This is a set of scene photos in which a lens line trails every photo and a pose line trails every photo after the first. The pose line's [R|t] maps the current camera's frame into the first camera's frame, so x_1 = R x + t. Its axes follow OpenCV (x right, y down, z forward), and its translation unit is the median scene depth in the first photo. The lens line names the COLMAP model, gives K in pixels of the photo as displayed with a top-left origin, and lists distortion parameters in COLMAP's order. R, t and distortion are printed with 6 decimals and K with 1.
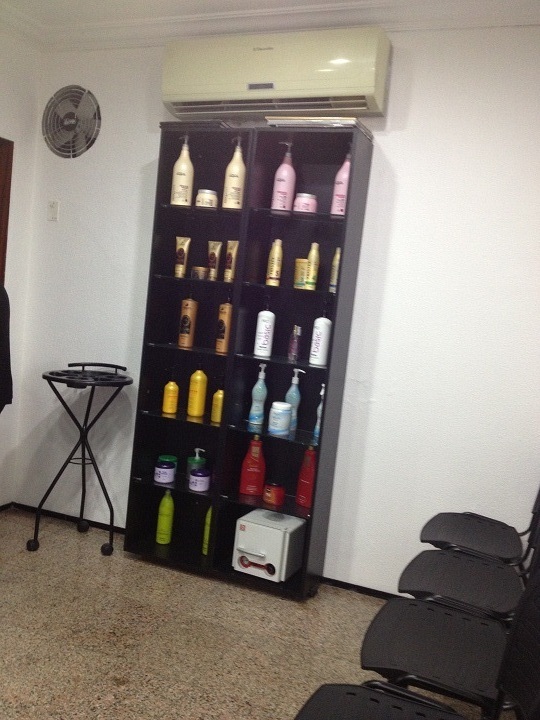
lens RADIAL K [[675.2, 0, 270.0], [0, 675.2, 360.0], [0, 0, 1]] dist [-0.000873, -0.388271]
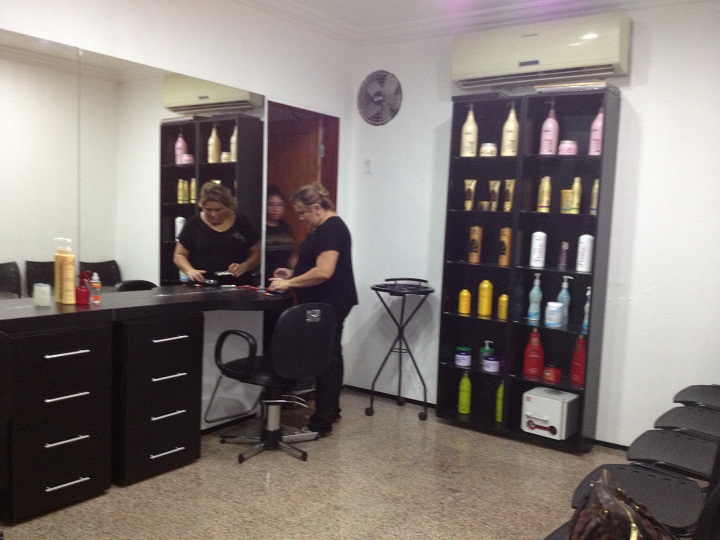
lens RADIAL K [[610.0, 0, 359.0], [0, 610.0, 263.4], [0, 0, 1]] dist [0.073827, -0.278808]
pose [[0.962927, -0.043372, -0.266254, -0.028032], [0.036720, 0.998878, -0.029915, 0.010409], [0.267253, 0.019029, 0.963439, -0.224043]]
